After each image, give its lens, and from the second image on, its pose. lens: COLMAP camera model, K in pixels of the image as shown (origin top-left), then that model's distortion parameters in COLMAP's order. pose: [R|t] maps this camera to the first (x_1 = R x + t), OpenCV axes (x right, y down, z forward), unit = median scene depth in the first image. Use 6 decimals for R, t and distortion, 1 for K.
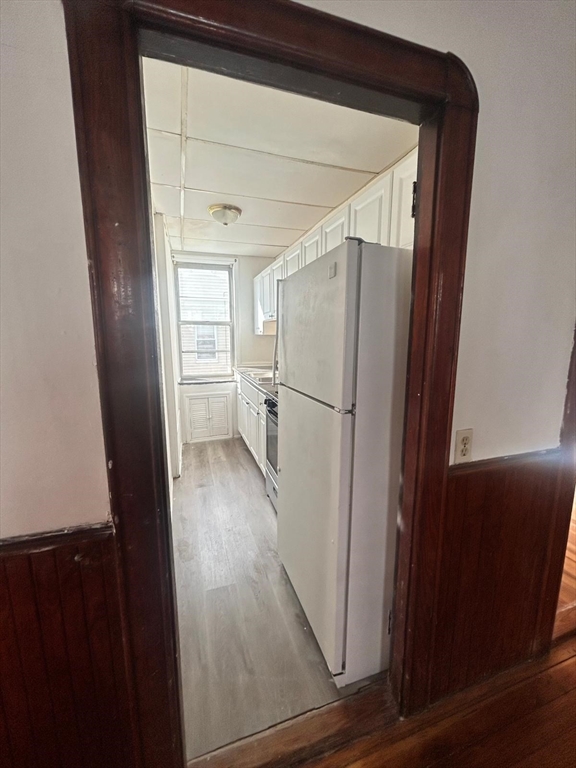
lens RADIAL K [[311.6, 0, 289.8], [0, 311.6, 383.2], [0, 0, 1]] dist [0.000889, 0.000015]
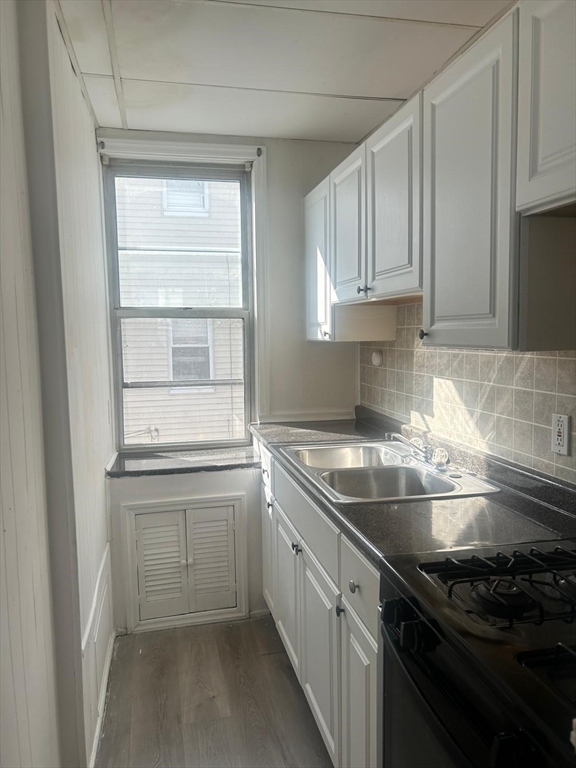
lens RADIAL K [[553.7, 0, 287.1], [0, 553.7, 385.2], [0, 0, 1]] dist [0.074815, -0.141256]
pose [[0.995429, -0.002446, -0.095470, -0.073873], [-0.003354, 0.998160, -0.060543, -0.061731], [0.095442, 0.060587, 0.993589, 0.330878]]
